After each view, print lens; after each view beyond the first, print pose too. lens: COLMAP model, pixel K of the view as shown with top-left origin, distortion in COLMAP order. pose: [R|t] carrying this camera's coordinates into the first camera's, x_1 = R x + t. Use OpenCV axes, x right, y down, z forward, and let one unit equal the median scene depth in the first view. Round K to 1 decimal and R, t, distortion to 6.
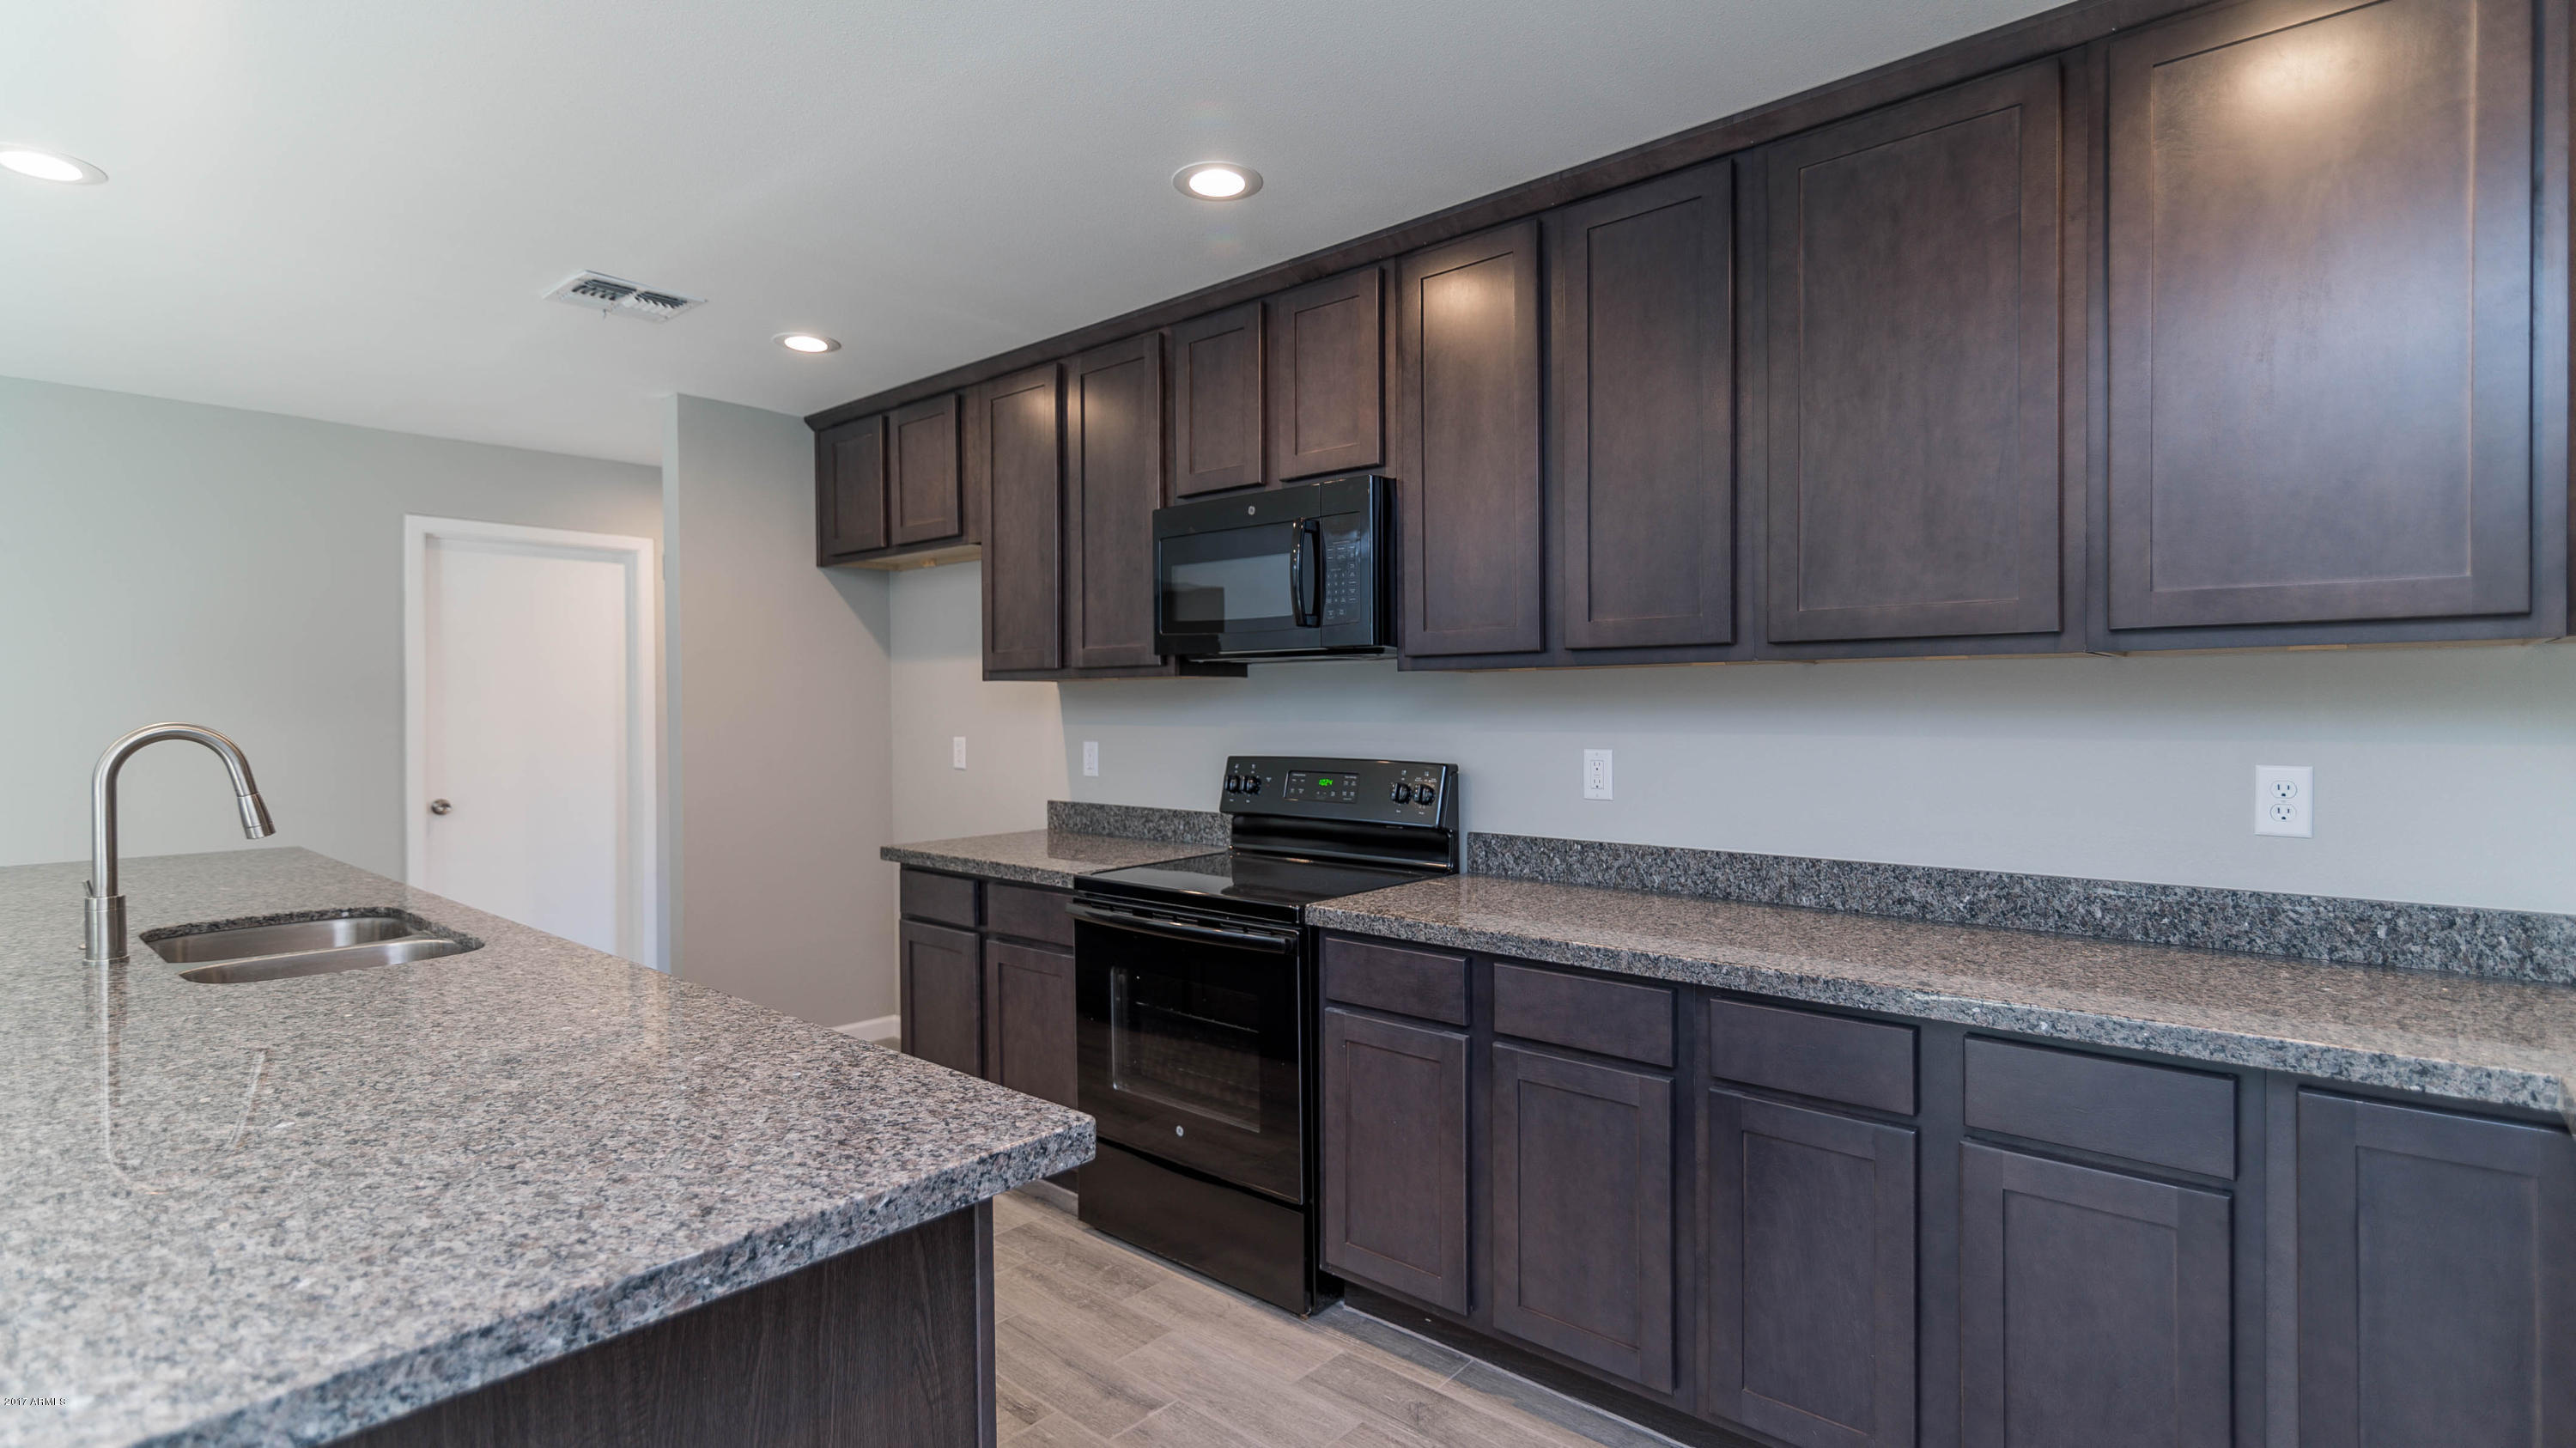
lens RADIAL K [[1207.5, 0, 1284.5], [0, 1207.5, 719.1], [0, 0, 1]] dist [0.004178, -0.000853]
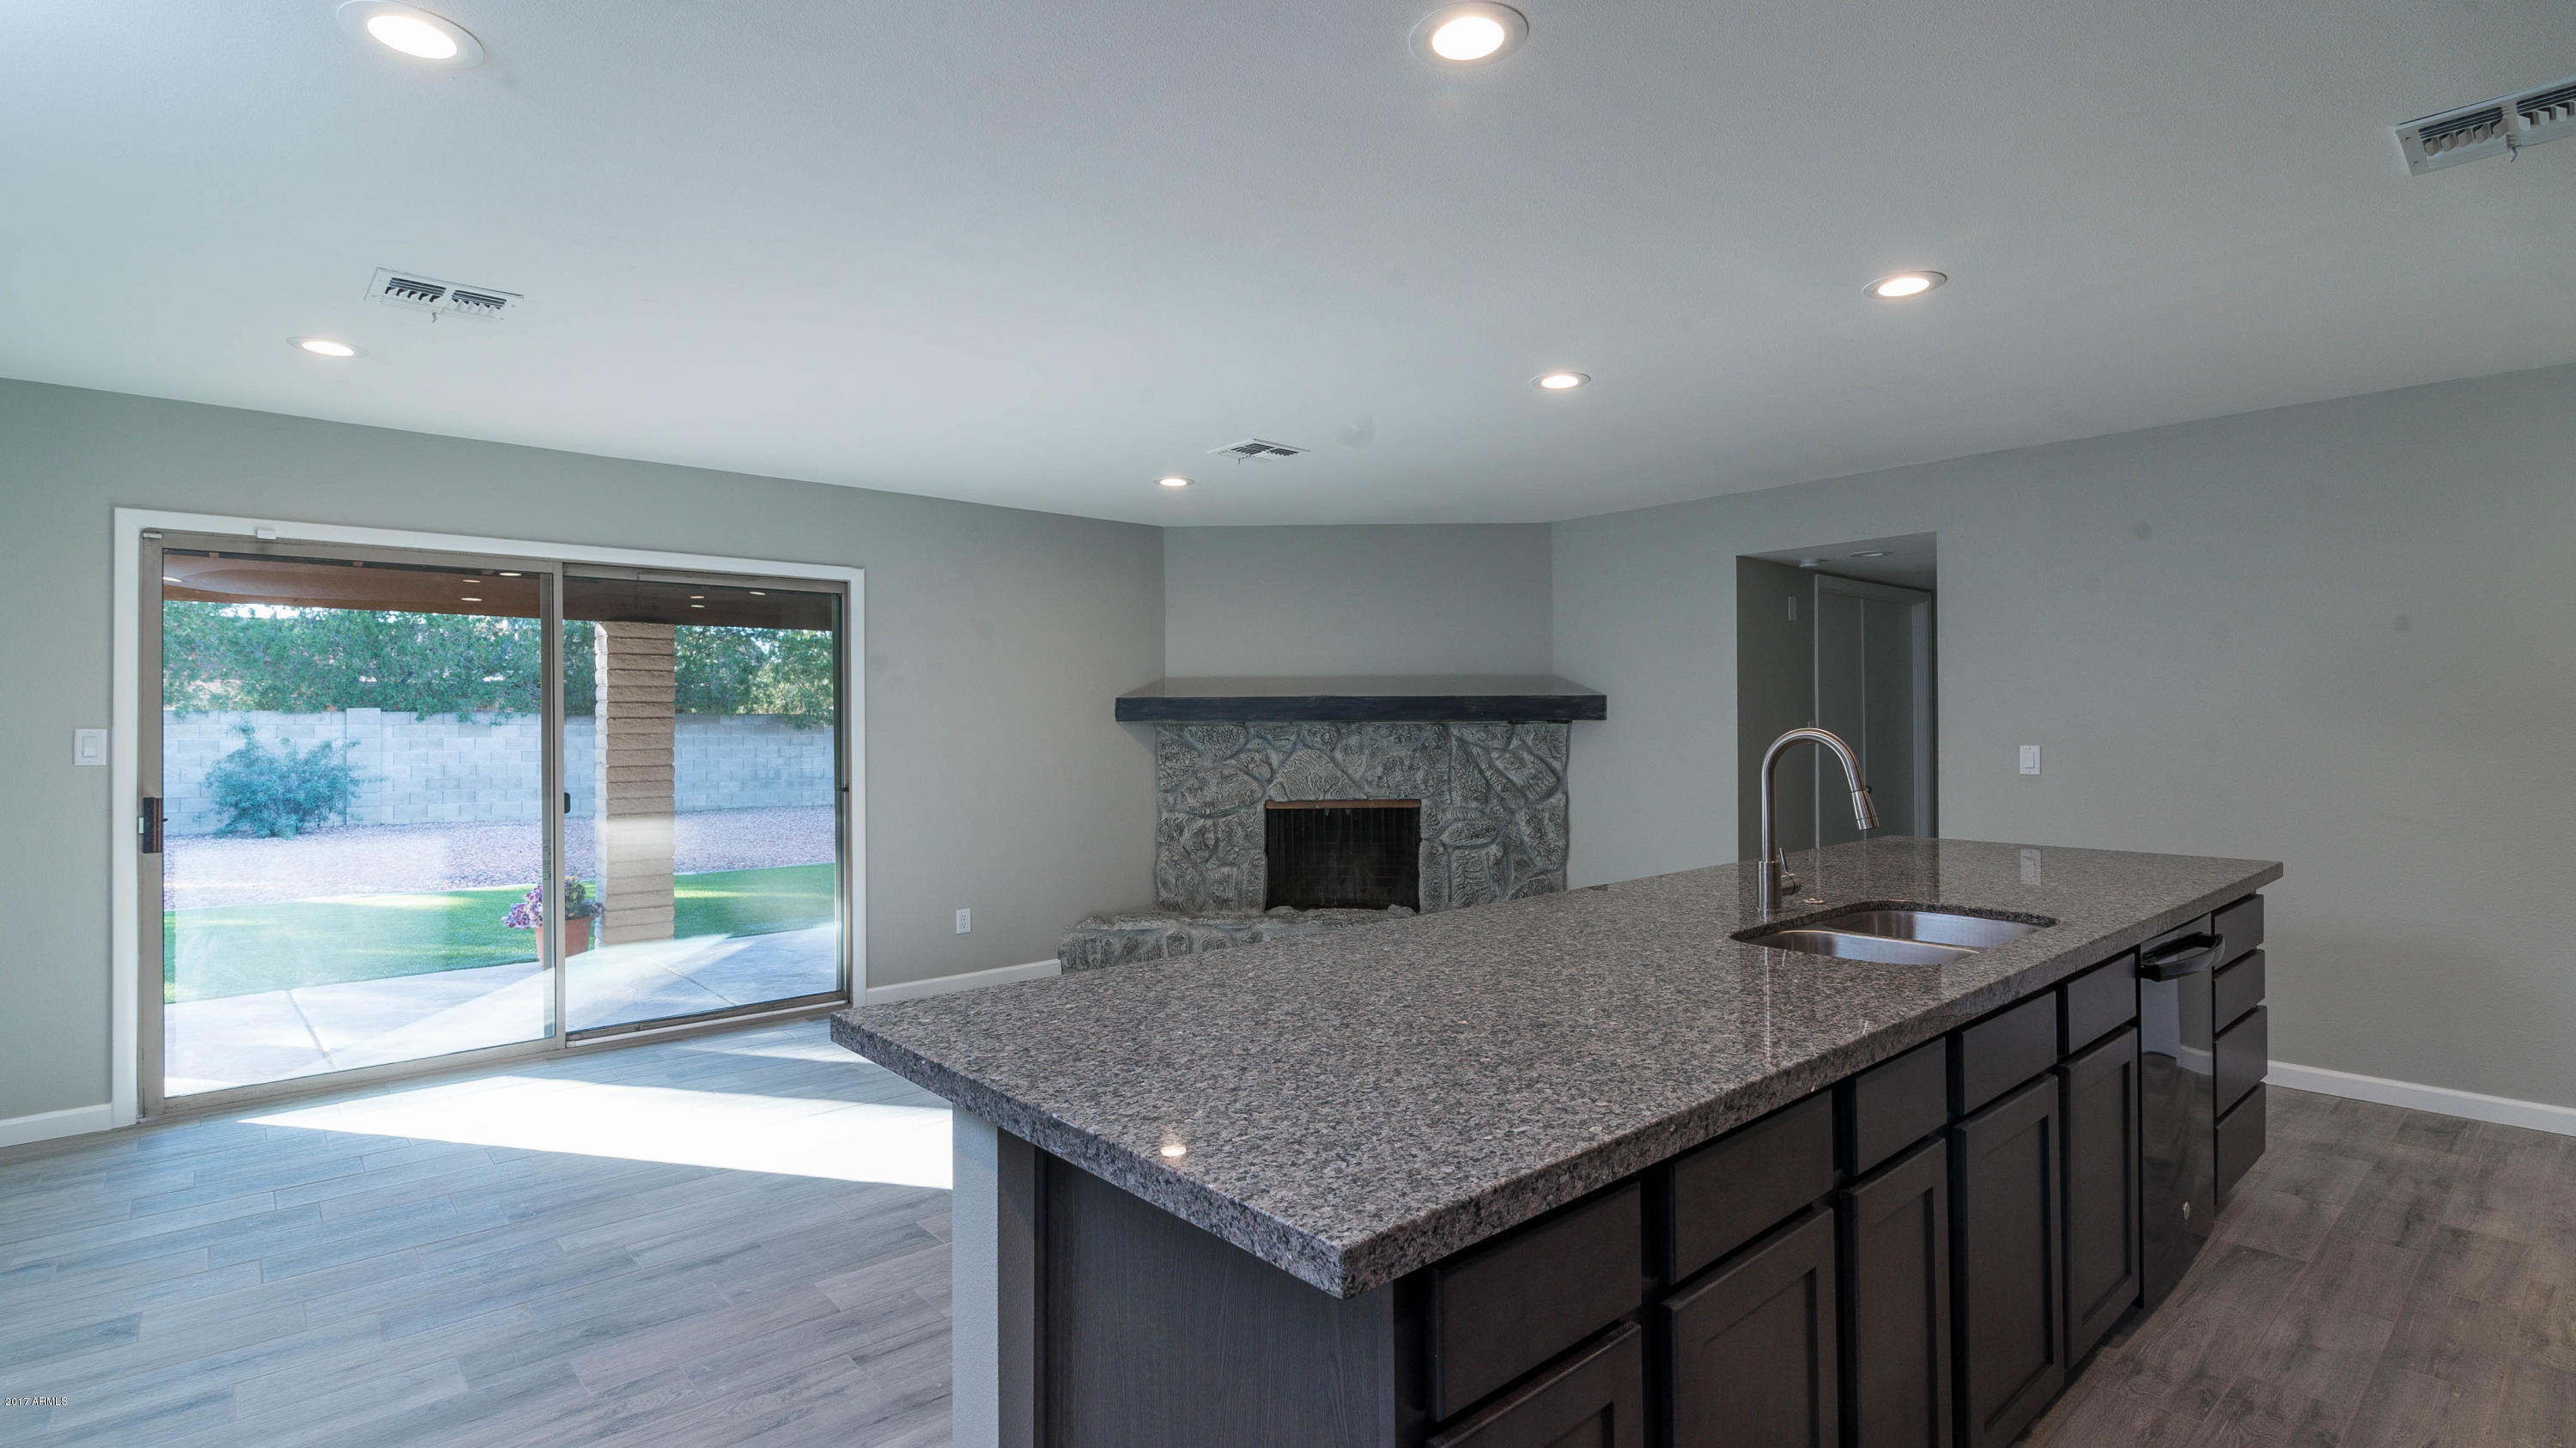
lens RADIAL K [[1207.5, 0, 1284.7], [0, 1207.5, 716.3], [0, 0, 1]] dist [0.004178, -0.000853]
pose [[-0.125645, 0.000971, -0.992075, 0.311552], [-0.005532, 0.999983, 0.001679, -0.007150], [0.992060, 0.005699, -0.125638, 0.530298]]
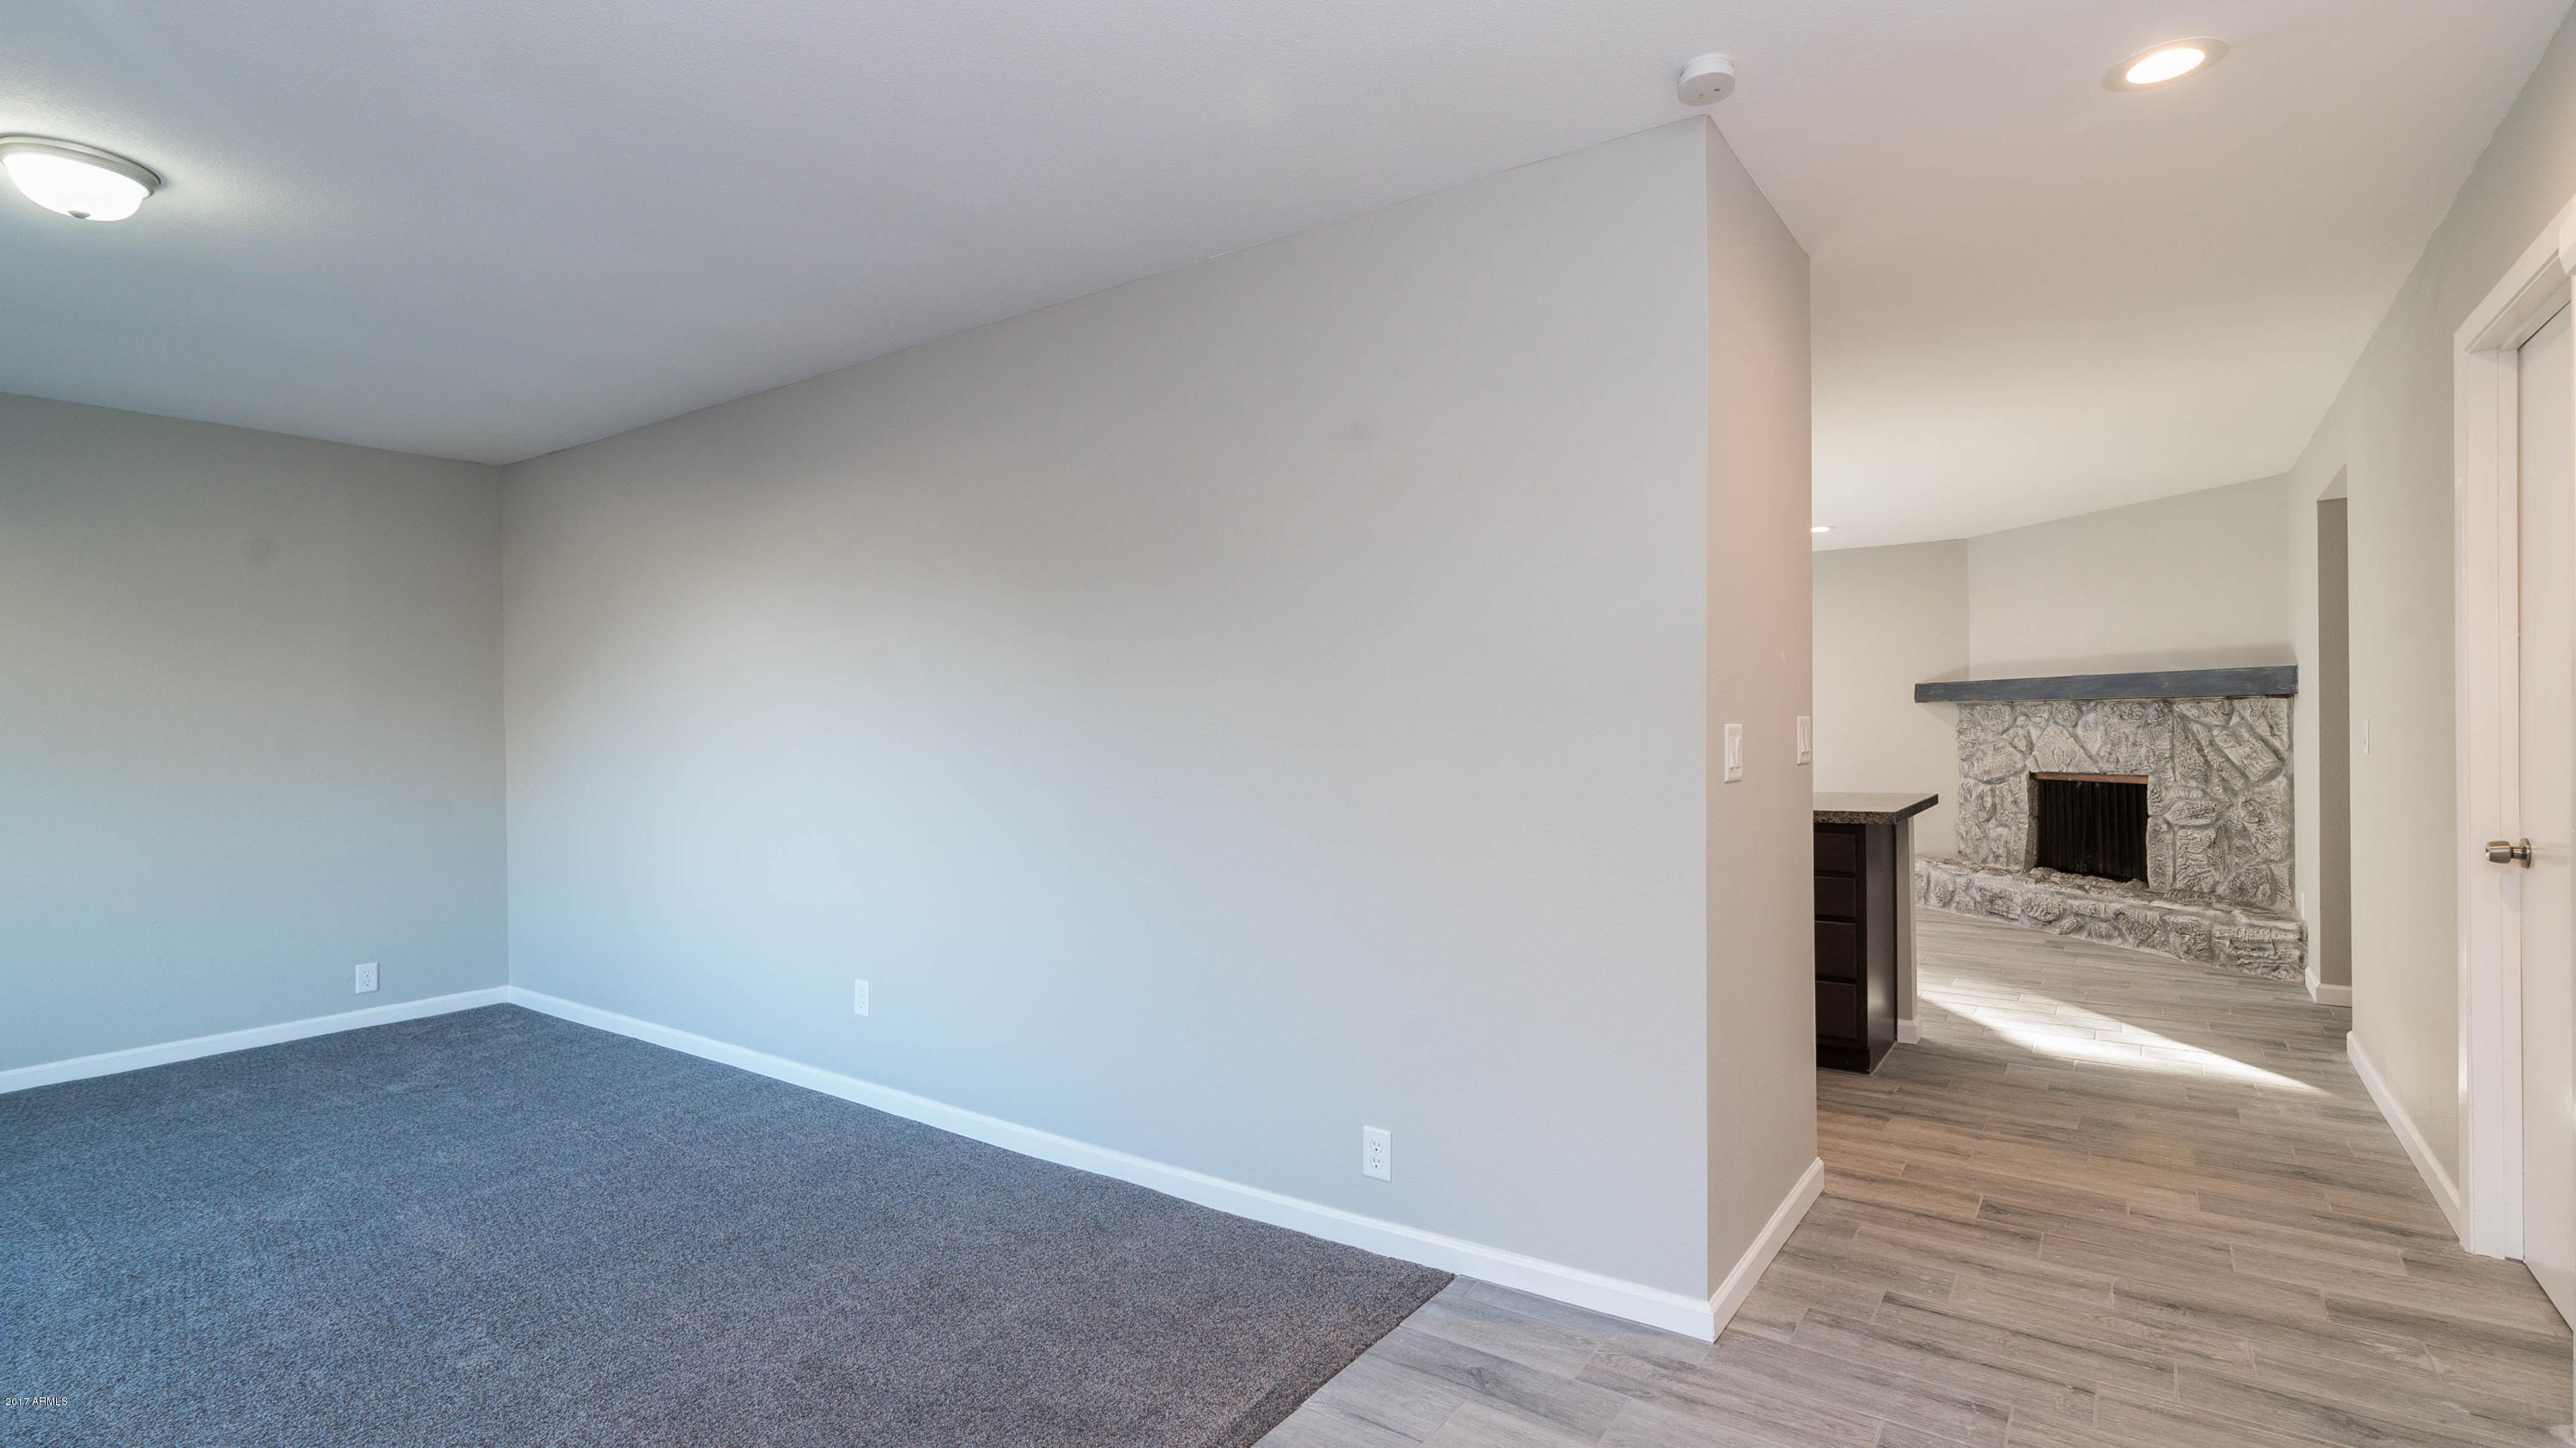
lens RADIAL K [[1207.5, 0, 1290.8], [0, 1207.5, 733.5], [0, 0, 1]] dist [0.004178, -0.000853]
pose [[-0.994179, 0.017454, -0.106314, -0.218036], [0.015451, 0.999688, 0.019632, 0.003422], [0.106624, 0.017875, -0.994139, 3.048959]]
